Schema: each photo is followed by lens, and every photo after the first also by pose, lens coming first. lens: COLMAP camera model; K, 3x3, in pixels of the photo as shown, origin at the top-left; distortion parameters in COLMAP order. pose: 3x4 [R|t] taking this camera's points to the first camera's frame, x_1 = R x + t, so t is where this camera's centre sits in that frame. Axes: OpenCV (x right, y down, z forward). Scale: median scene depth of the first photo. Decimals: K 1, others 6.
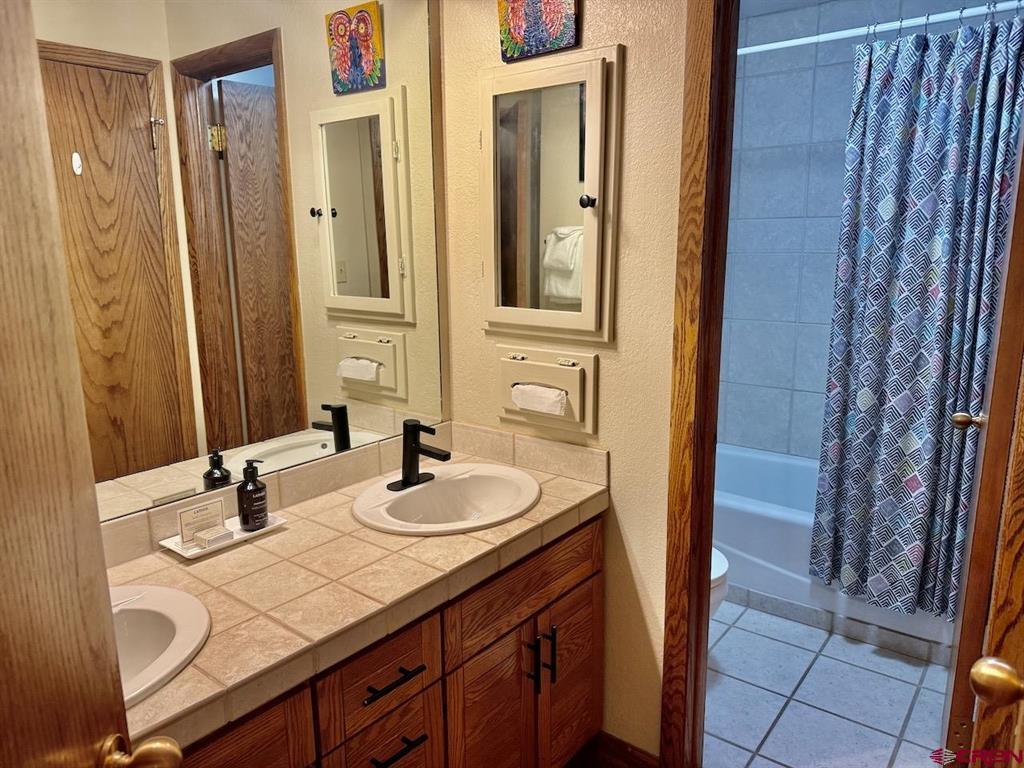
lens RADIAL K [[721.2, 0, 513.5], [0, 721.2, 383.3], [0, 0, 1]] dist [0.002473, -0.000095]
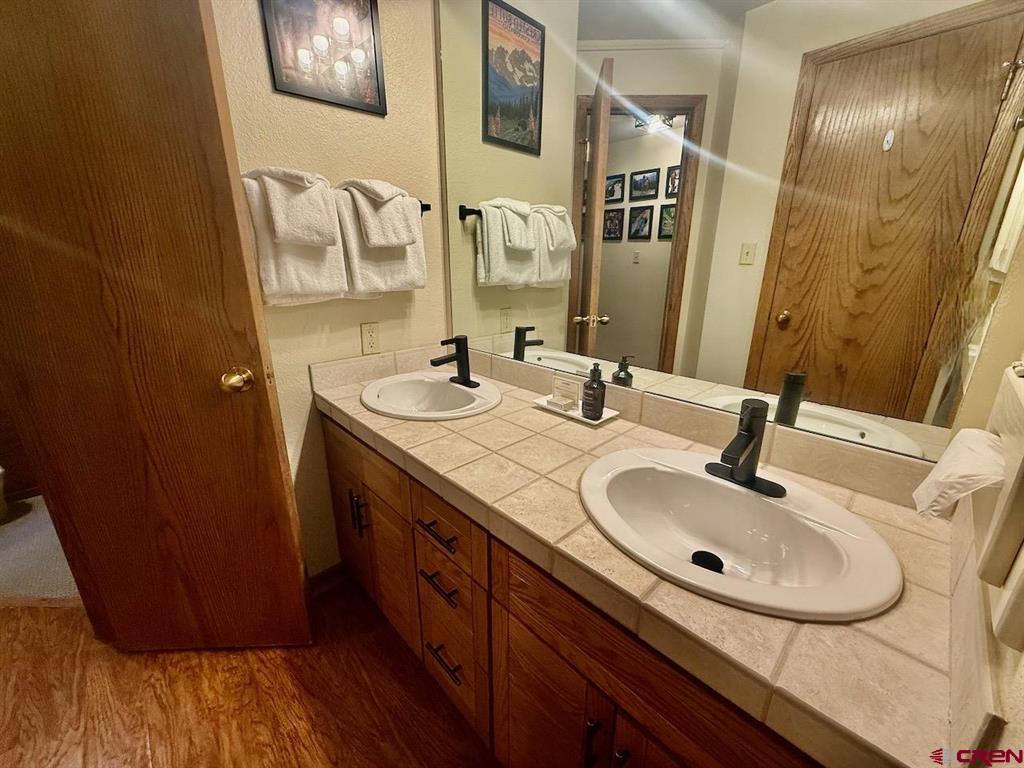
lens RADIAL K [[406.4, 0, 514.6], [0, 406.4, 383.3], [0, 0, 1]] dist [0.000489, 0.000111]
pose [[-0.131554, 0.298194, -0.945396, 0.253922], [-0.201519, 0.925727, 0.320031, -0.045328], [0.970610, 0.232616, -0.061691, 0.717218]]
